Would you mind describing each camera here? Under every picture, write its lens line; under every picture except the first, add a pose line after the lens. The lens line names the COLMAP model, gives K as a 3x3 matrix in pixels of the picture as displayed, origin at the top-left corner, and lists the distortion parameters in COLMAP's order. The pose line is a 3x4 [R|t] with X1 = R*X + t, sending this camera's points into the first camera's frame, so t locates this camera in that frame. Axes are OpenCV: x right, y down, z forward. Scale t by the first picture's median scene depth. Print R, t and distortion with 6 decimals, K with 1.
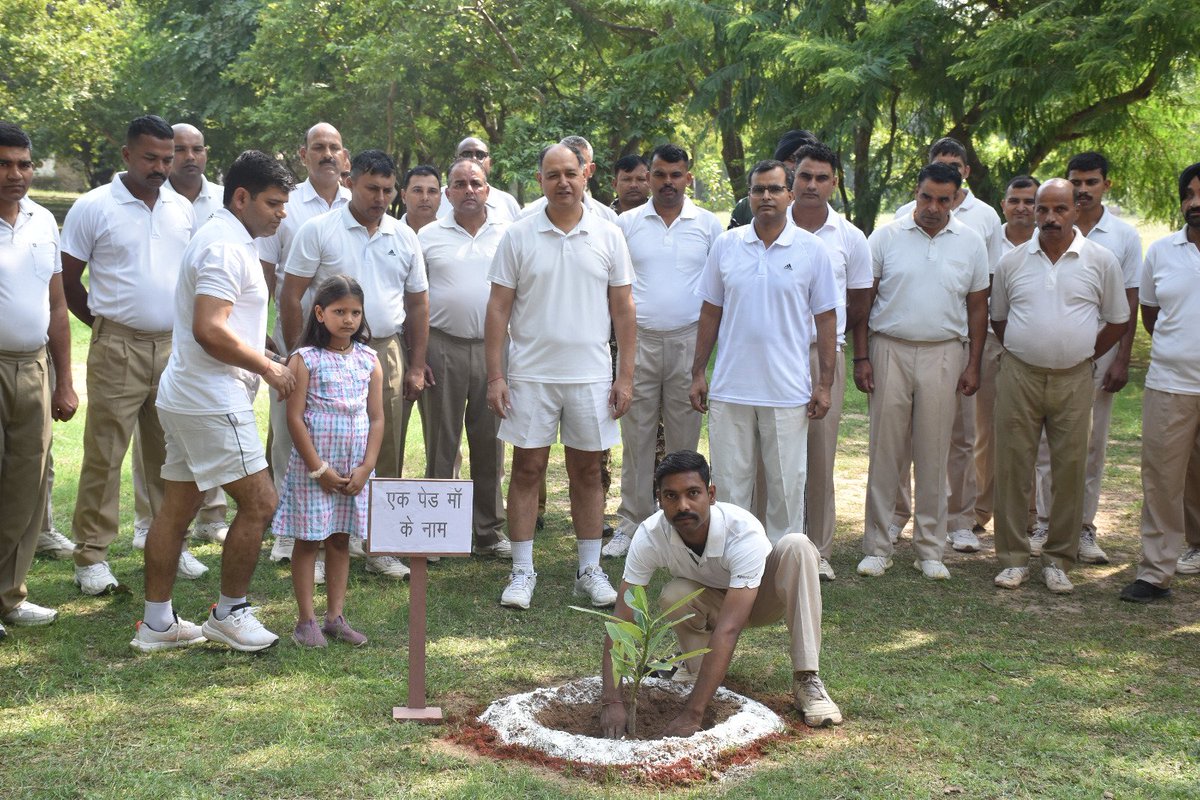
lens RADIAL K [[1911.1, 0, 600.0], [0, 1911.1, 400.0], [0, 0, 1]] dist [0.232735, 0.017684]
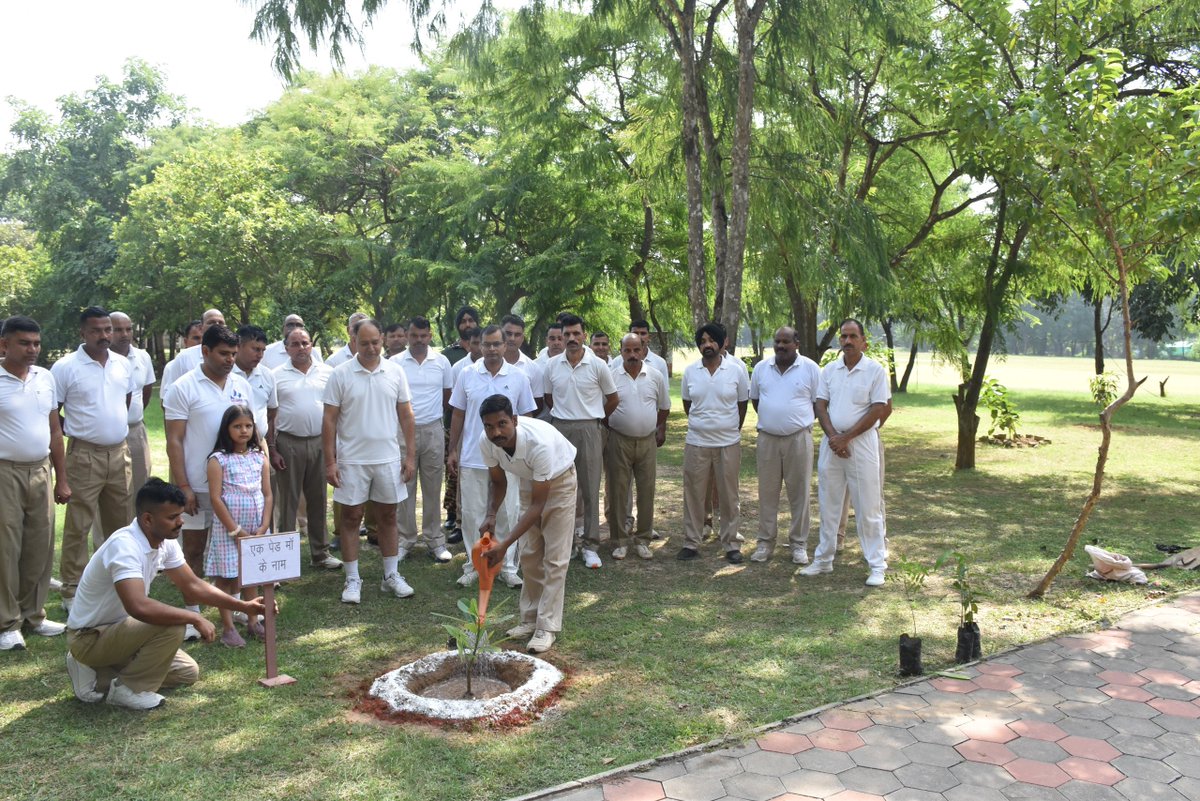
lens RADIAL K [[954.1, 0, 600.0], [0, 954.1, 400.5], [0, 0, 1]] dist [-0.151547, 0.102346]
pose [[0.947498, -0.041044, 0.317116, -0.091792], [0.053424, 0.998108, -0.030441, -0.027493], [-0.315266, 0.045784, 0.947898, 0.176976]]
